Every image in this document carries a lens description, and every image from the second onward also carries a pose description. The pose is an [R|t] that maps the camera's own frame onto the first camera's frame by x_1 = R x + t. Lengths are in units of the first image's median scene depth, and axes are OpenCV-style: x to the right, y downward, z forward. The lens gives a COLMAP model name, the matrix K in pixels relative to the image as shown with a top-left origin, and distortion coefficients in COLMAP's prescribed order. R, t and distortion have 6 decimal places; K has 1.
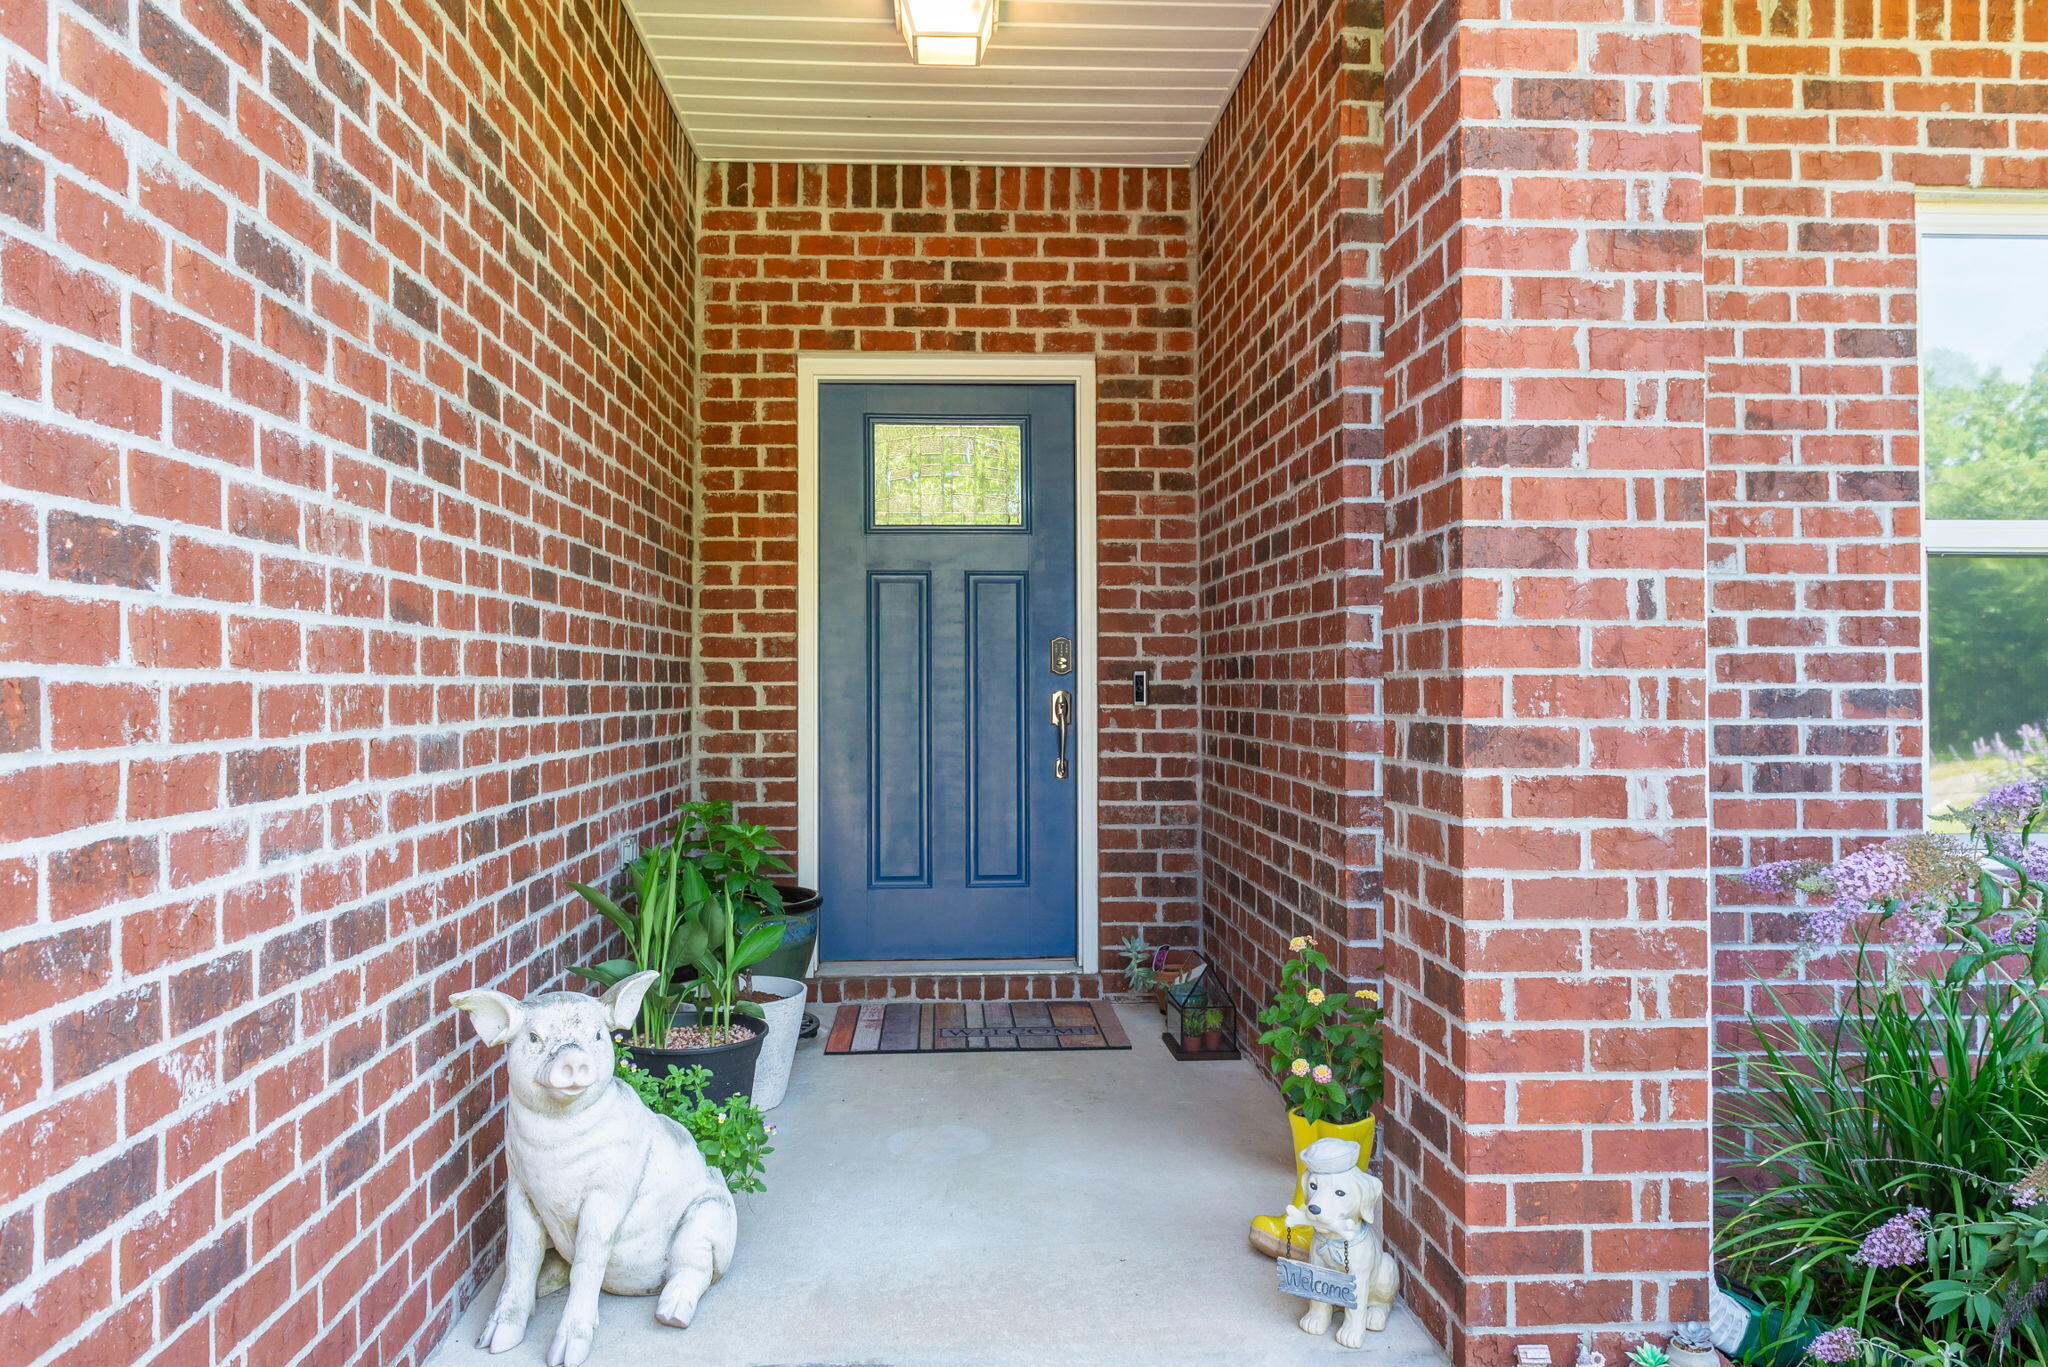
lens RADIAL K [[1395.8, 0, 1001.6], [0, 1395.8, 670.5], [0, 0, 1]] dist [0.002671, 0.000284]
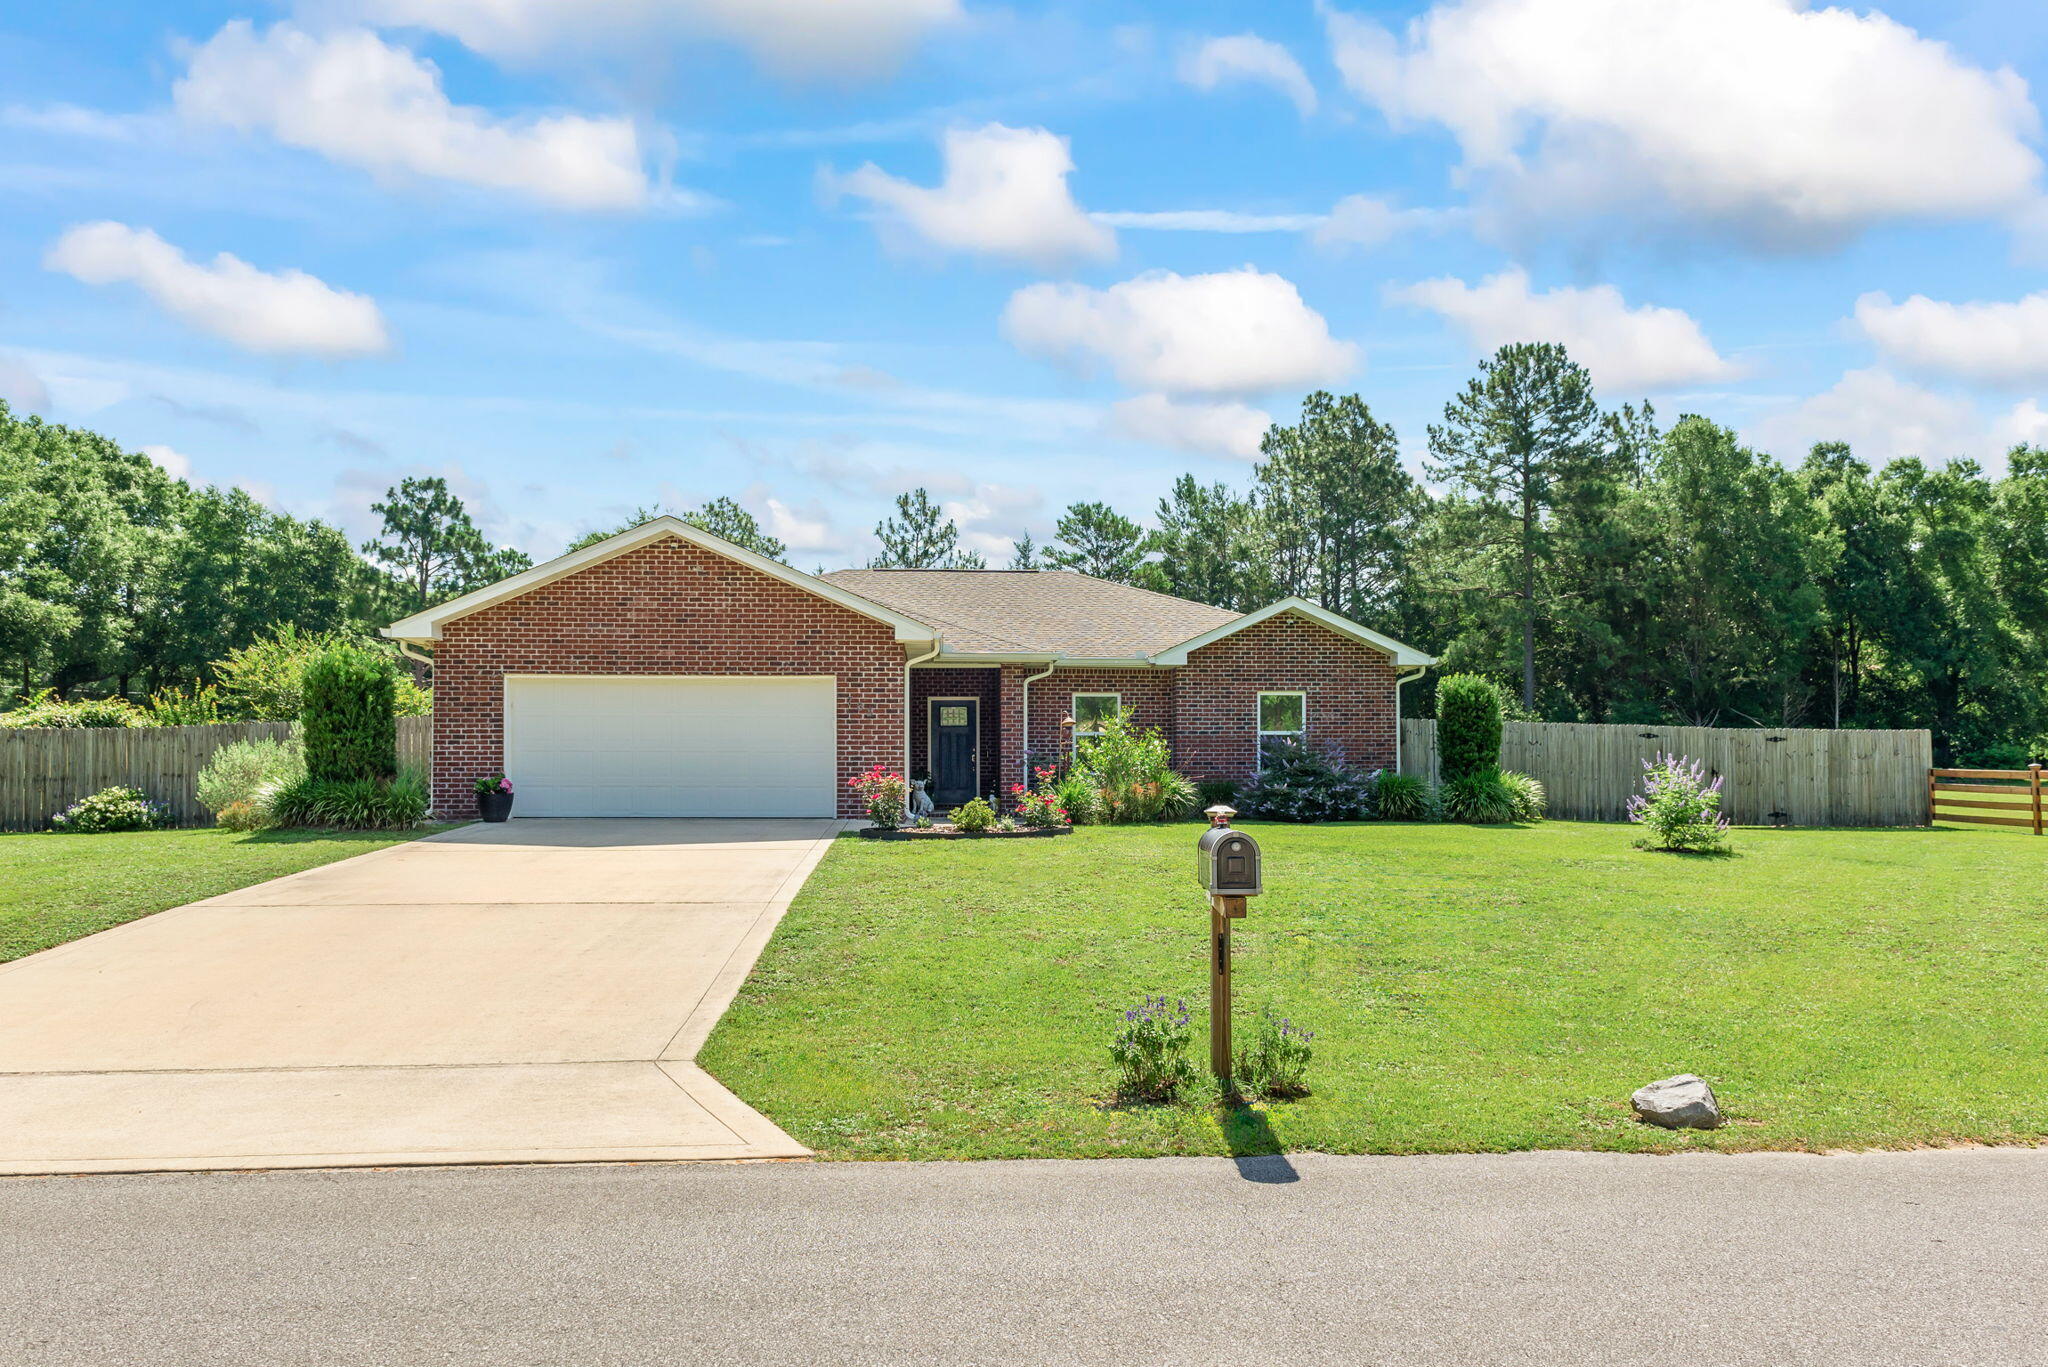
lens RADIAL K [[1389.6, 0, 1022.8], [0, 1389.6, 745.8], [0, 0, 1]] dist [0.001318, -0.002861]
pose [[0.999785, -0.000017, 0.020713, 0.192405], [0.000283, 0.999917, -0.012855, 0.077078], [-0.020711, 0.012859, 0.999703, -7.158870]]
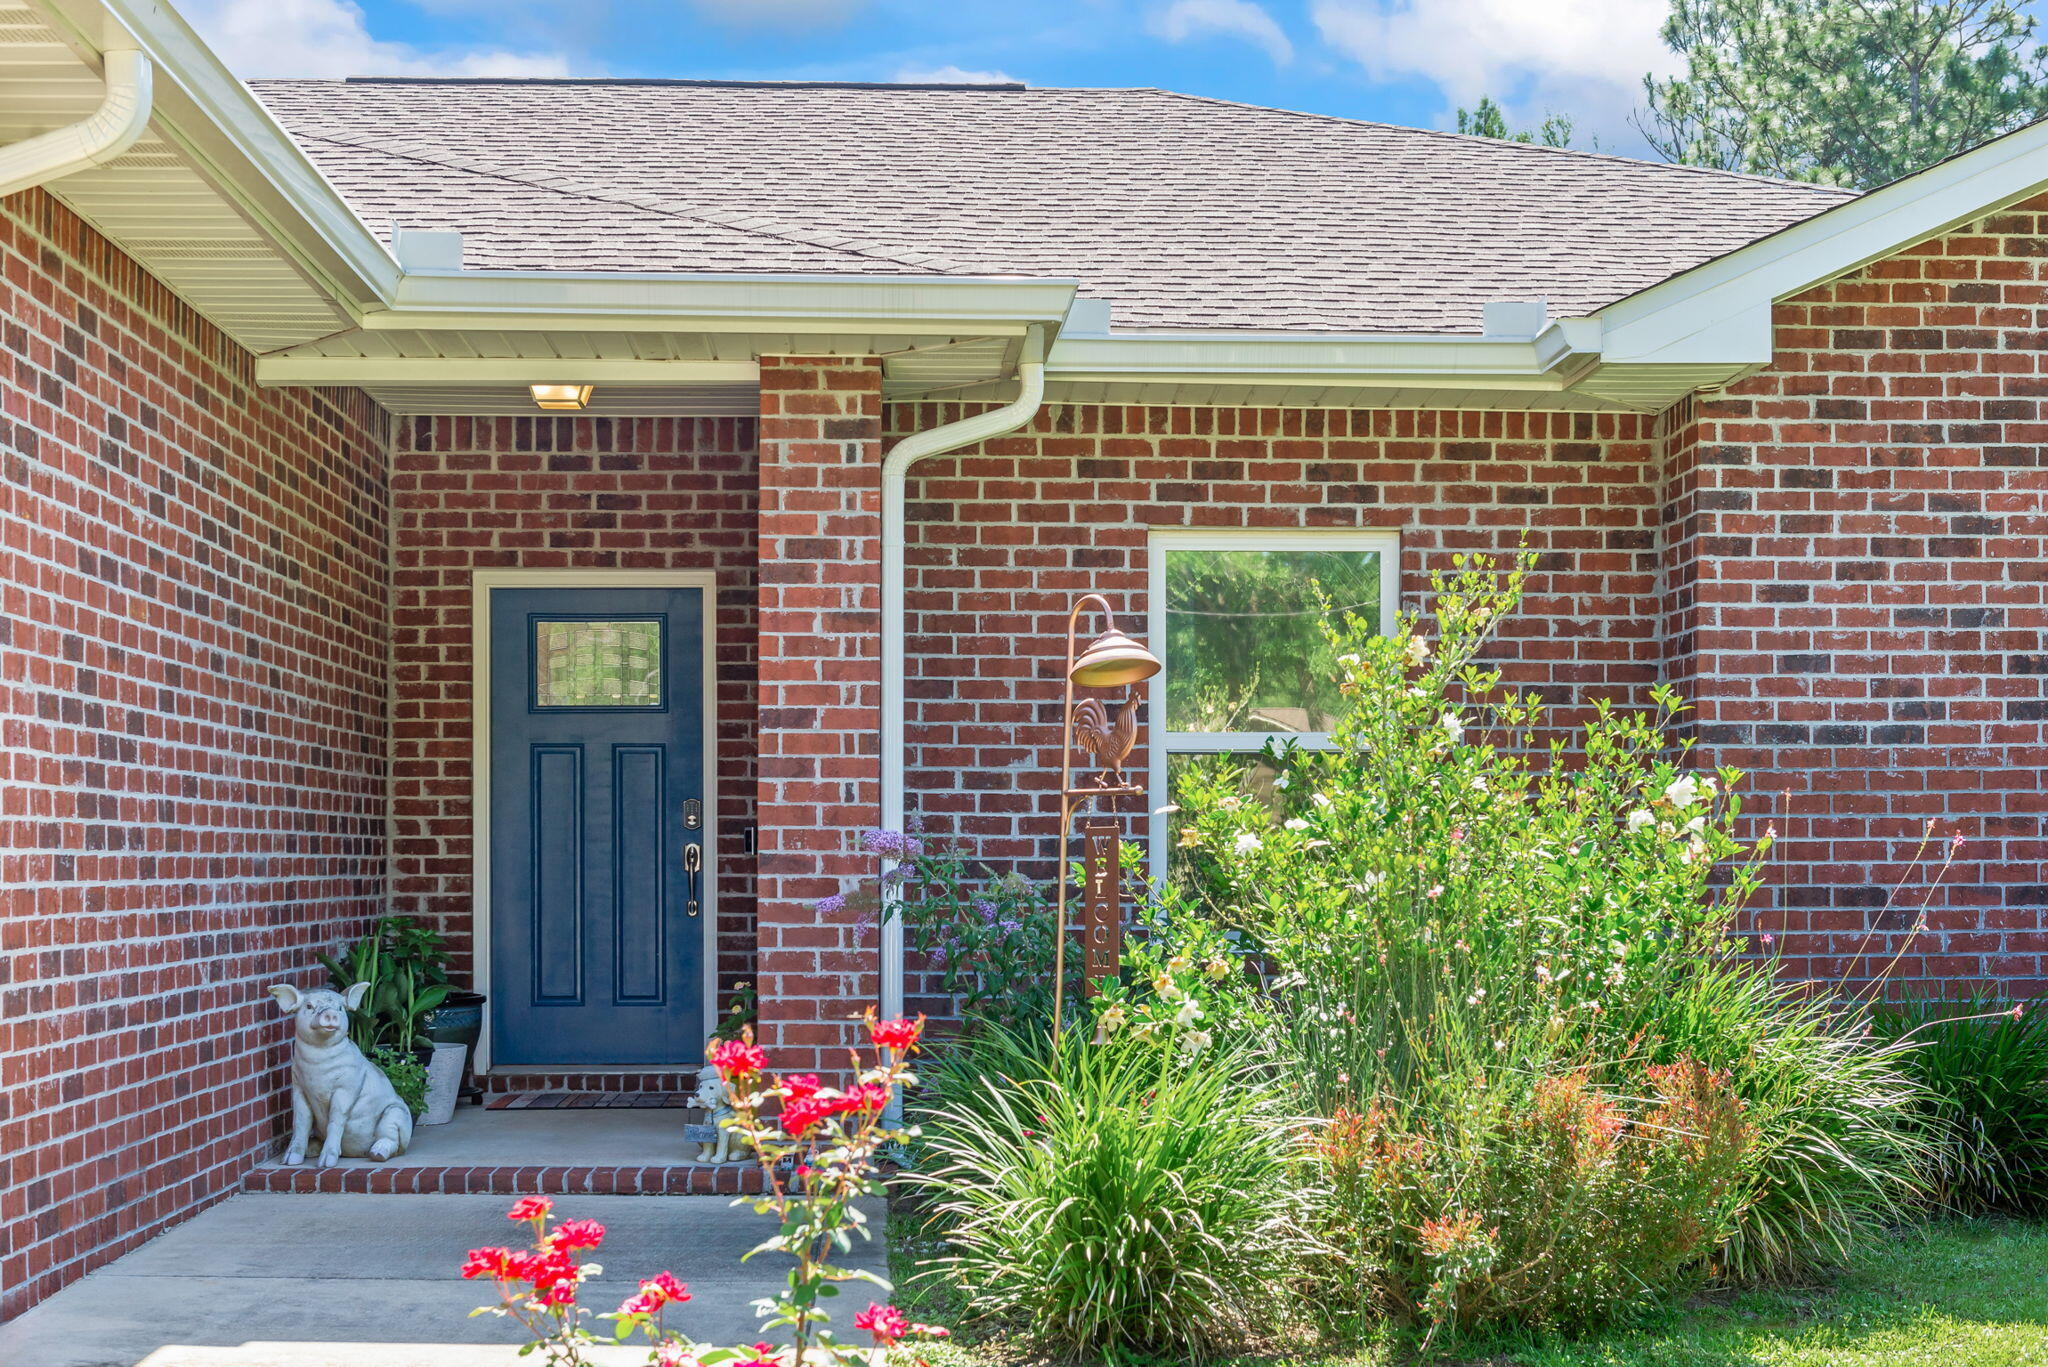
lens RADIAL K [[2861.0, 0, 1023.9], [0, 2861.0, 876.3], [0, 0, 1]] dist [-0.009930, -0.062341]
pose [[0.999999, 0.001475, 0.000280, 0.508643], [-0.001480, 0.999845, 0.017532, -0.001289], [-0.000254, -0.017532, 0.999846, -2.282345]]
